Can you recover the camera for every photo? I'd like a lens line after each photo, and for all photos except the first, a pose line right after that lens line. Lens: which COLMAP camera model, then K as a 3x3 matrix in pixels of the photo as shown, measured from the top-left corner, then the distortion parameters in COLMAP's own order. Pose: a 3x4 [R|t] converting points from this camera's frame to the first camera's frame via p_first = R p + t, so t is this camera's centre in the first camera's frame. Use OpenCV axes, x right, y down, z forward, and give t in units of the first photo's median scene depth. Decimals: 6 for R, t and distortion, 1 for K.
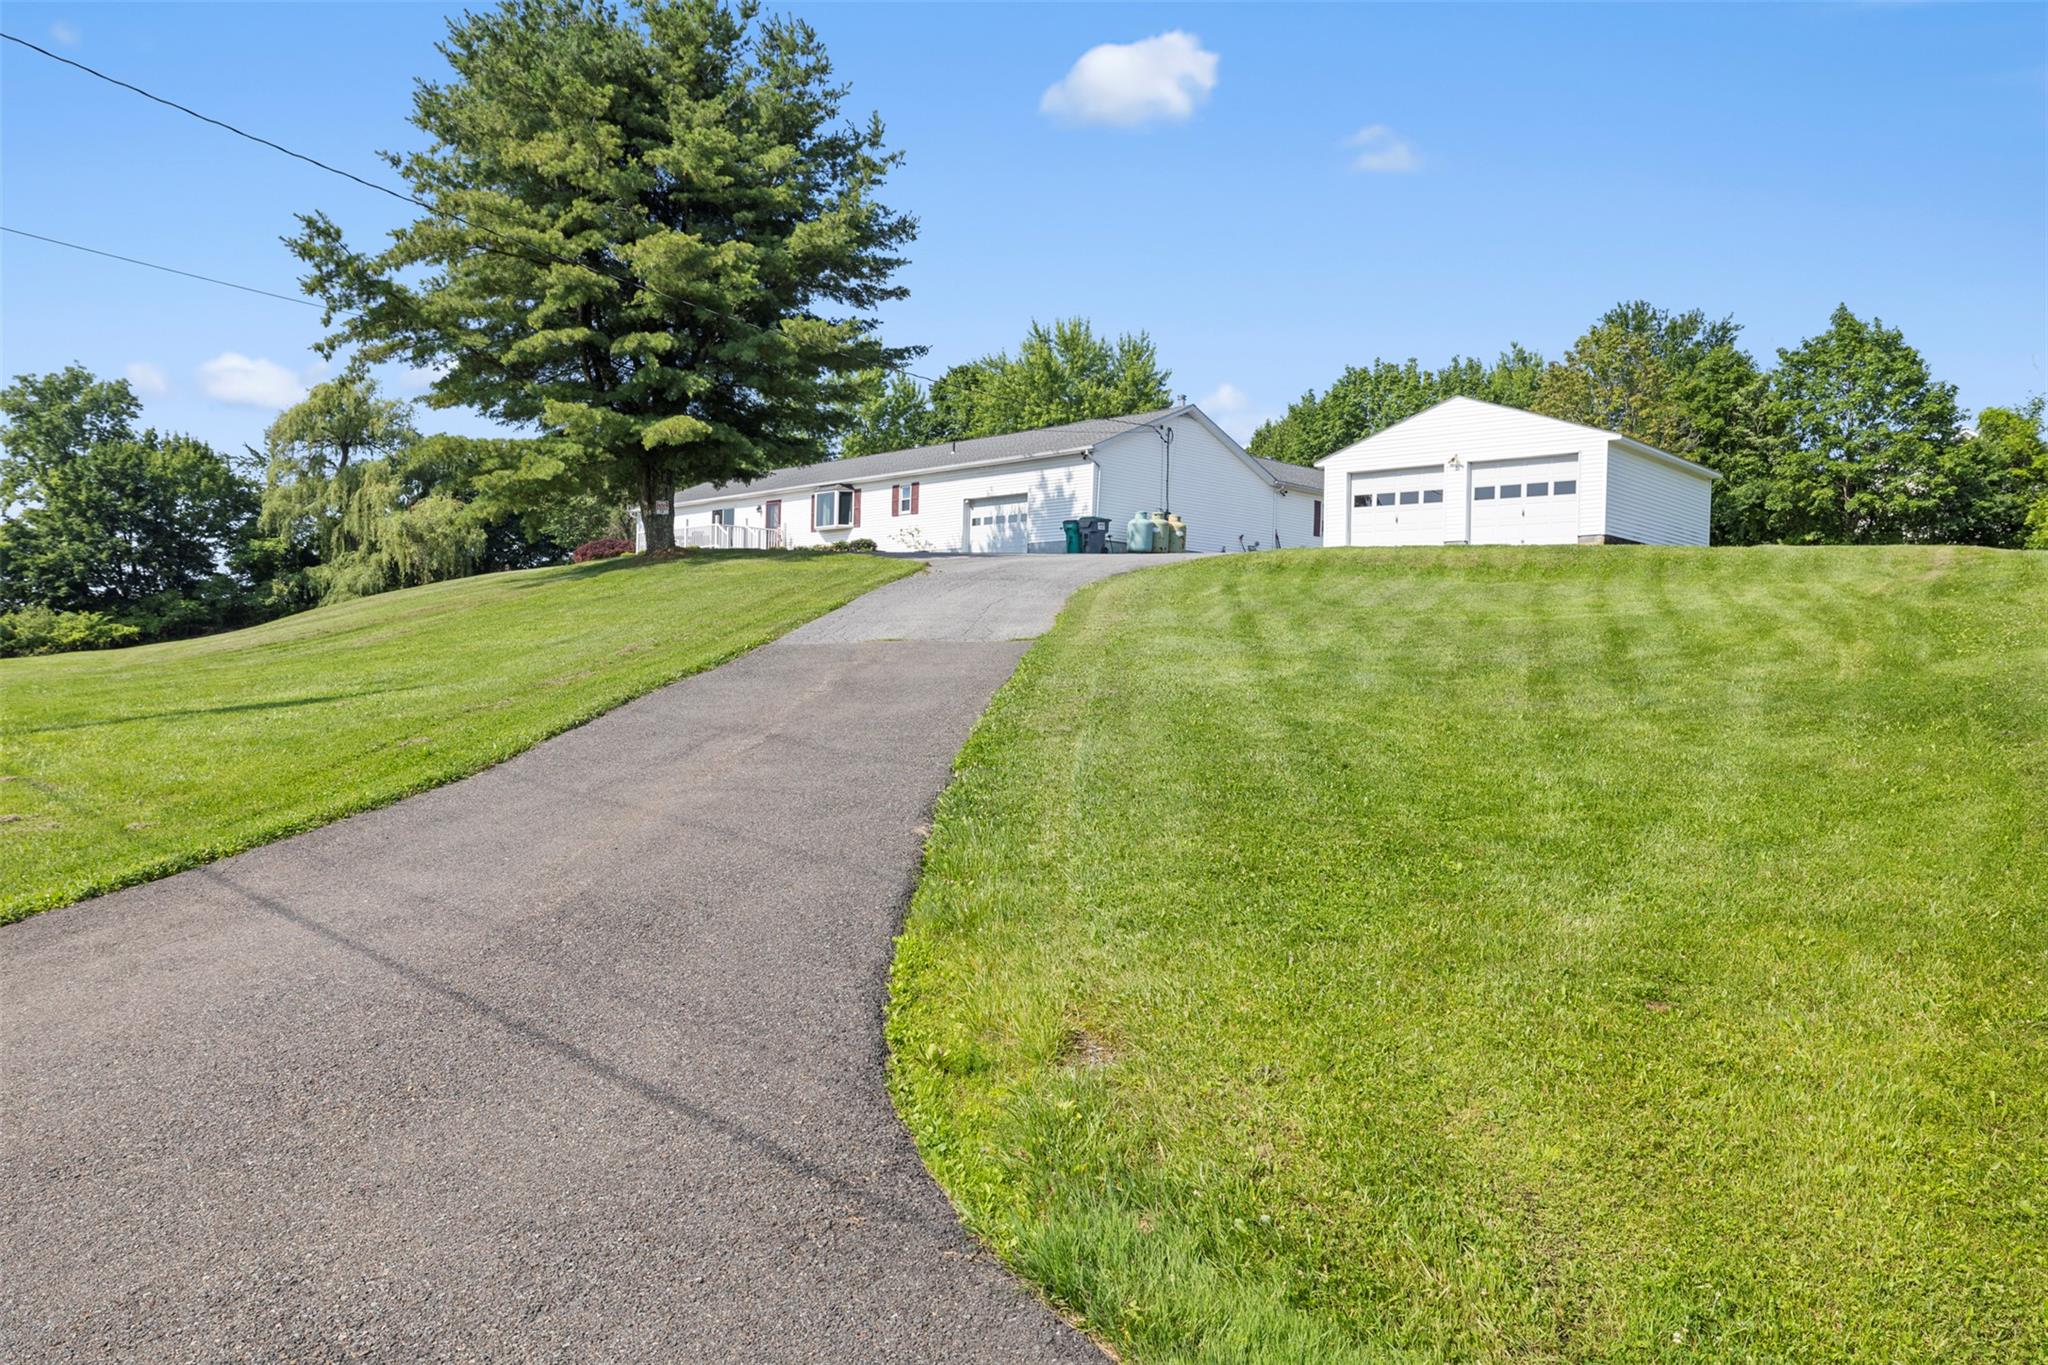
lens RADIAL K [[1394.0, 0, 1026.2], [0, 1394.0, 687.1], [0, 0, 1]] dist [-0.001525, -0.004409]
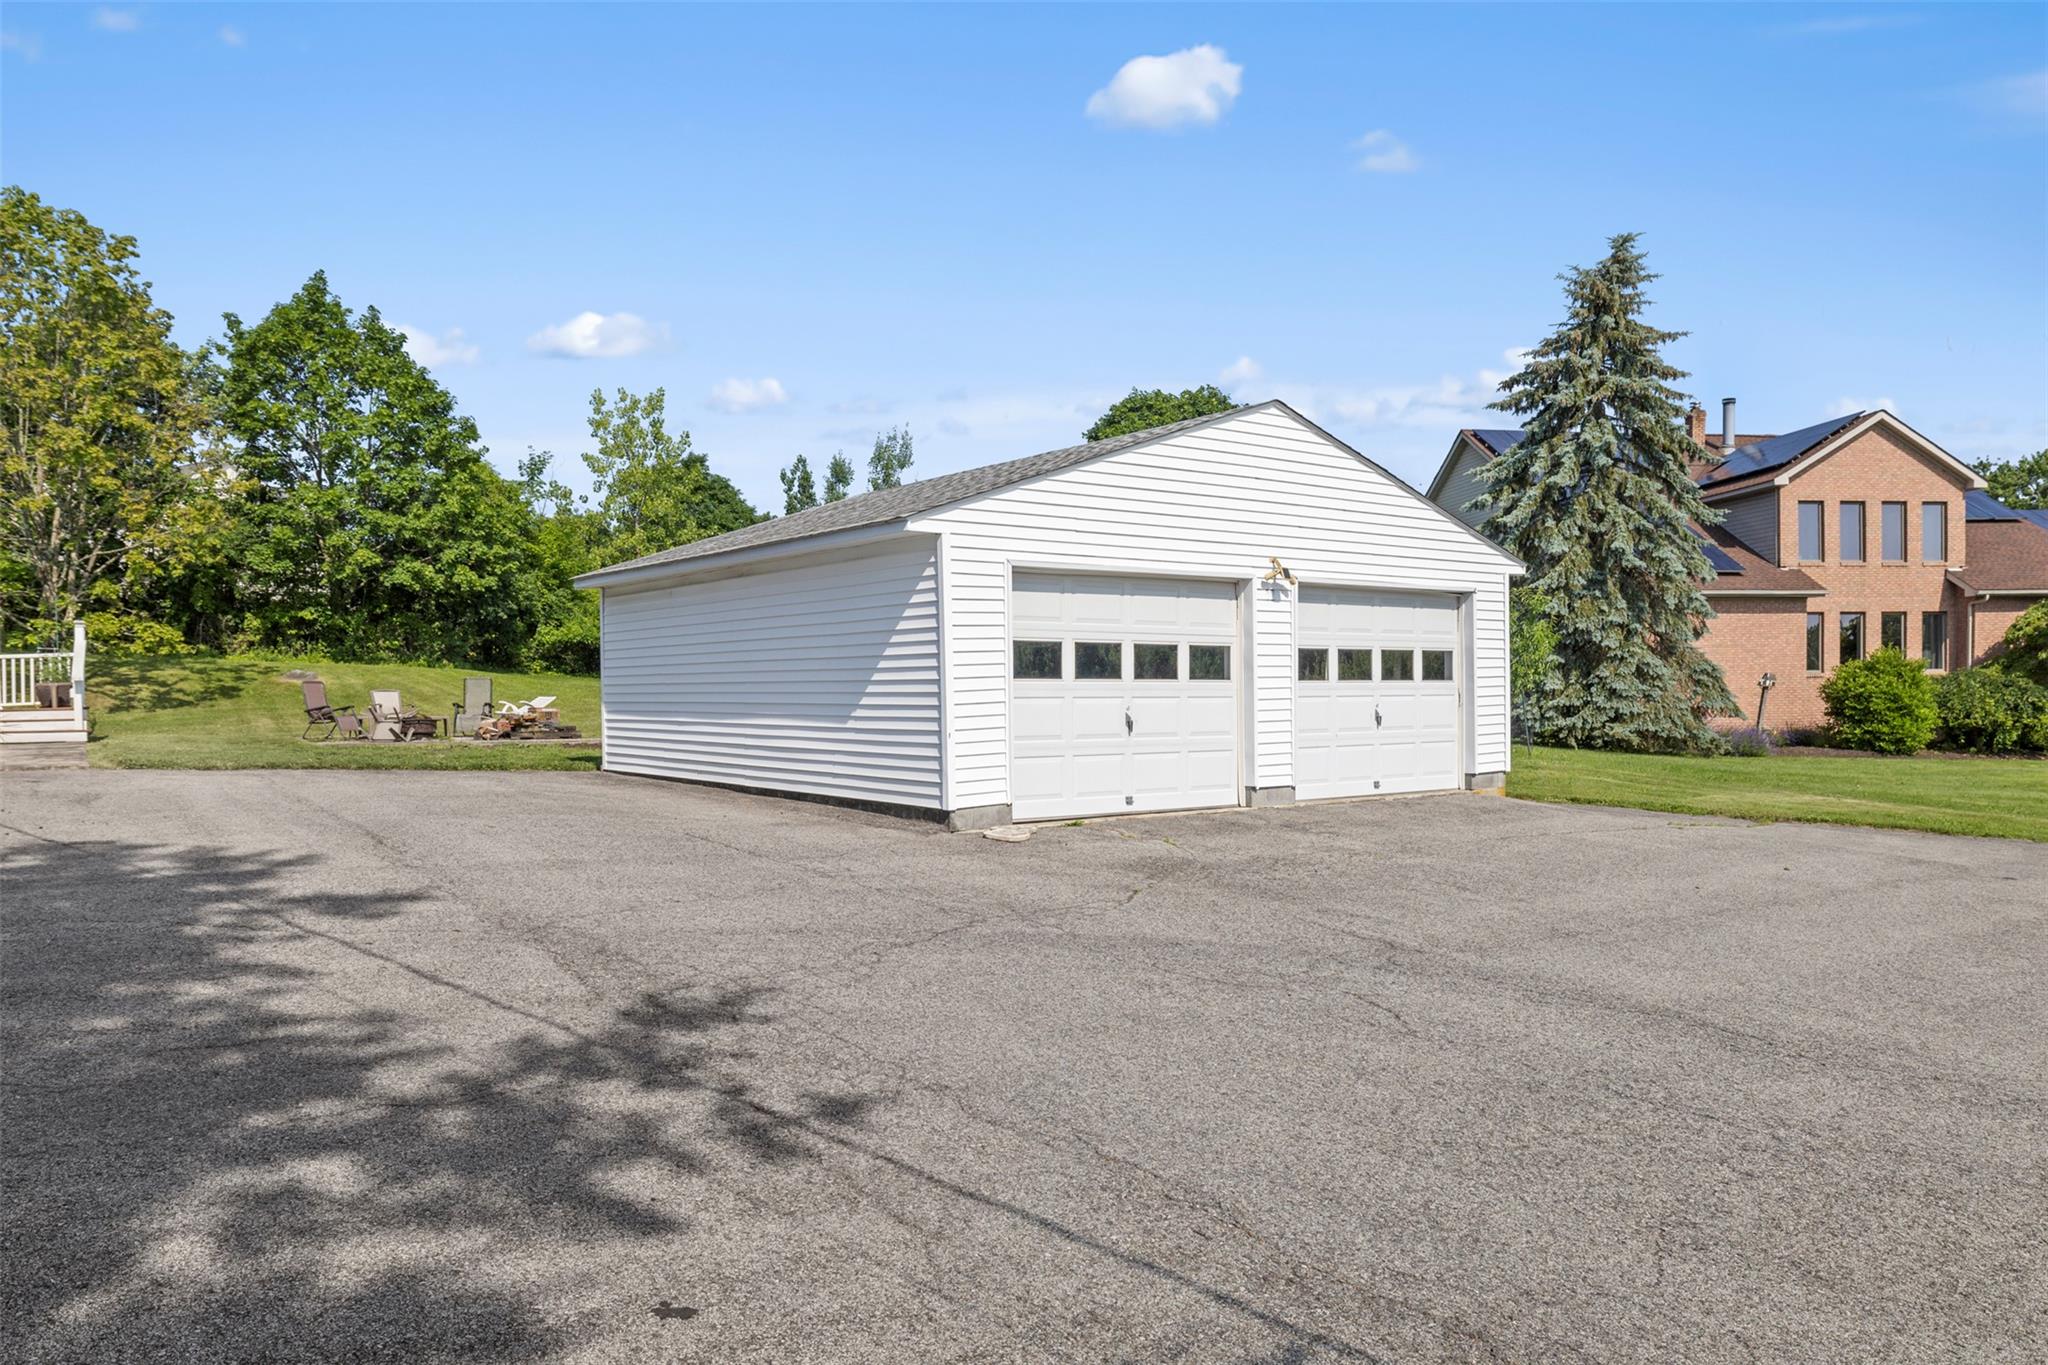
lens RADIAL K [[1394.0, 0, 1028.3], [0, 1394.0, 704.2], [0, 0, 1]] dist [-0.001525, -0.004409]
pose [[0.149559, -0.041023, 0.987901, -0.051970], [0.028716, 0.998898, 0.037133, -0.098596], [-0.988336, 0.022815, 0.150572, 0.694636]]
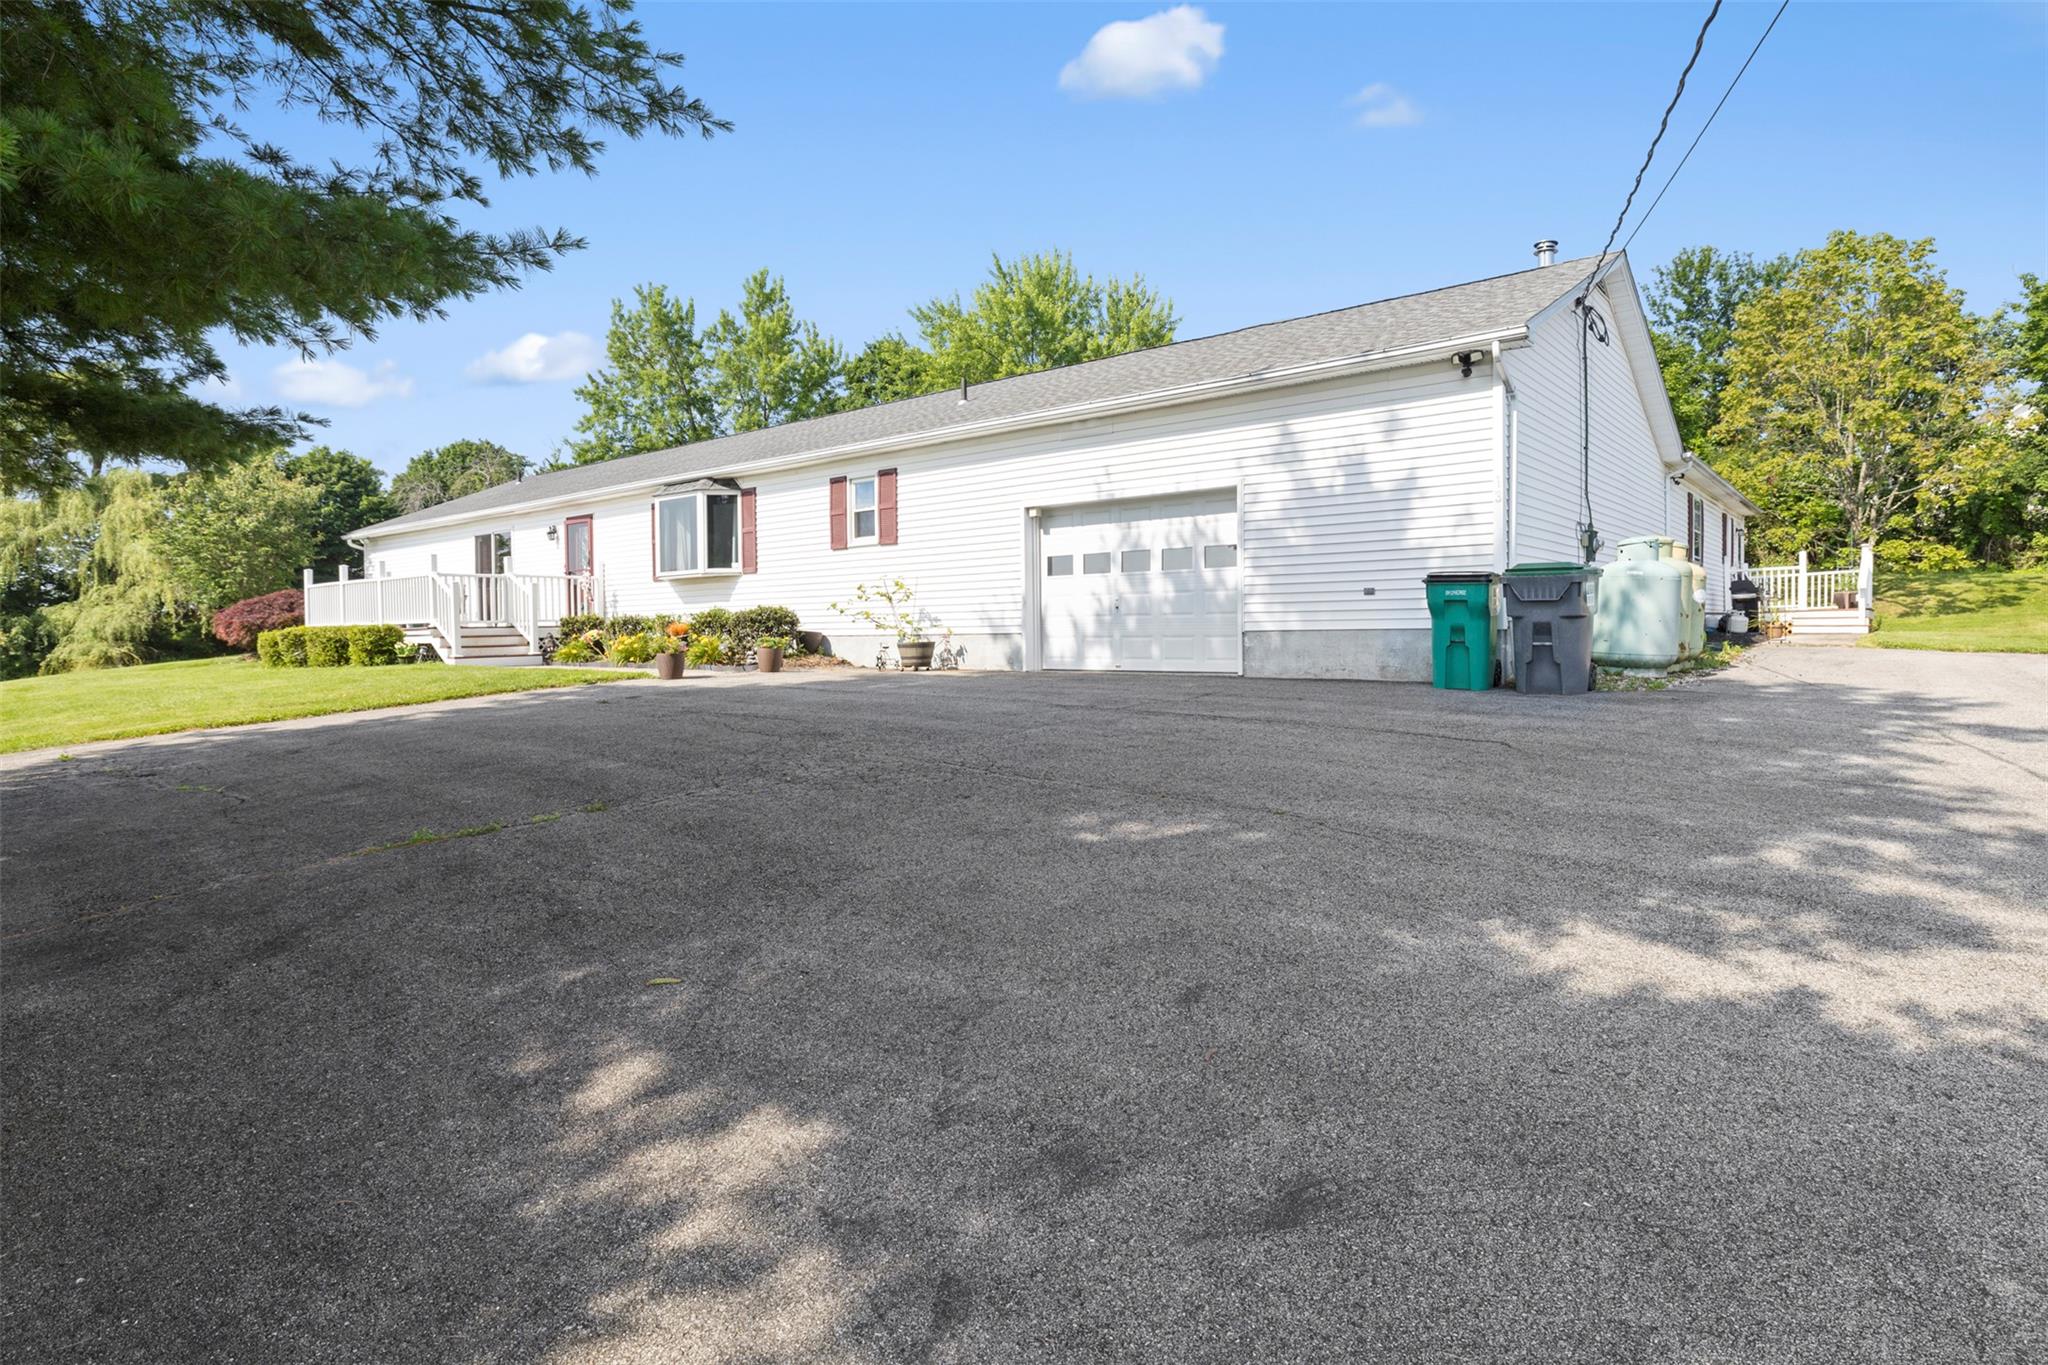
lens RADIAL K [[1044.0, 0, 1035.3], [0, 1044.0, 663.0], [0, 0, 1]] dist [-0.002047, -0.001774]
pose [[0.991154, -0.041785, 0.125967, -0.074134], [0.038684, 0.998887, 0.026970, -0.091380], [-0.126953, -0.021859, 0.991668, 0.653988]]
